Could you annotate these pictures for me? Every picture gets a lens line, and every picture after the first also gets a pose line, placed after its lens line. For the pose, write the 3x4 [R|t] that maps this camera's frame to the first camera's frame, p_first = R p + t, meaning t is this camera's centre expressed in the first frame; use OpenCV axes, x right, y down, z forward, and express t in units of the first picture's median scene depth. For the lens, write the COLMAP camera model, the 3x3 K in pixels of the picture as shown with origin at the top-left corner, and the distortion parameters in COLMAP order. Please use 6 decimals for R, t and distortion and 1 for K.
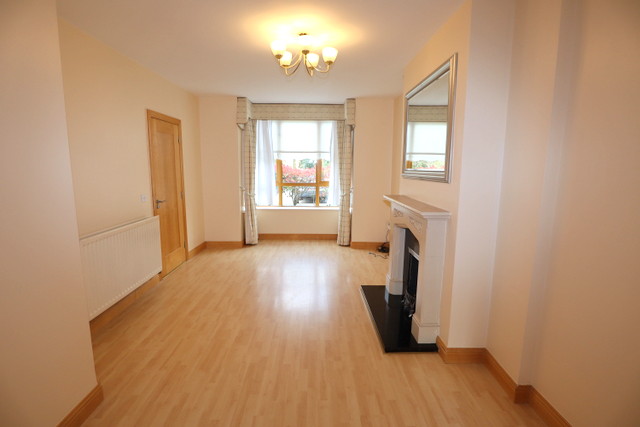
lens RADIAL K [[326.3, 0, 316.8], [0, 326.3, 214.0], [0, 0, 1]] dist [-0.002156, 0.000400]
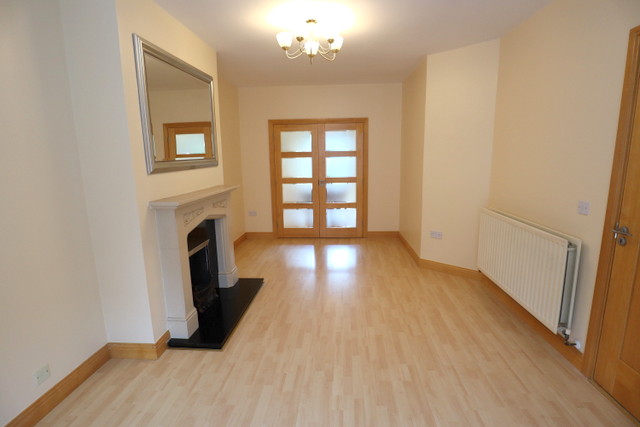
lens RADIAL K [[326.3, 0, 323.1], [0, 326.3, 212.4], [0, 0, 1]] dist [-0.002156, 0.000400]
pose [[-0.997377, -0.004214, 0.072265, -0.122645], [0.019341, 0.946498, 0.322131, -0.256229], [-0.069756, 0.322683, -0.943933, 1.720660]]
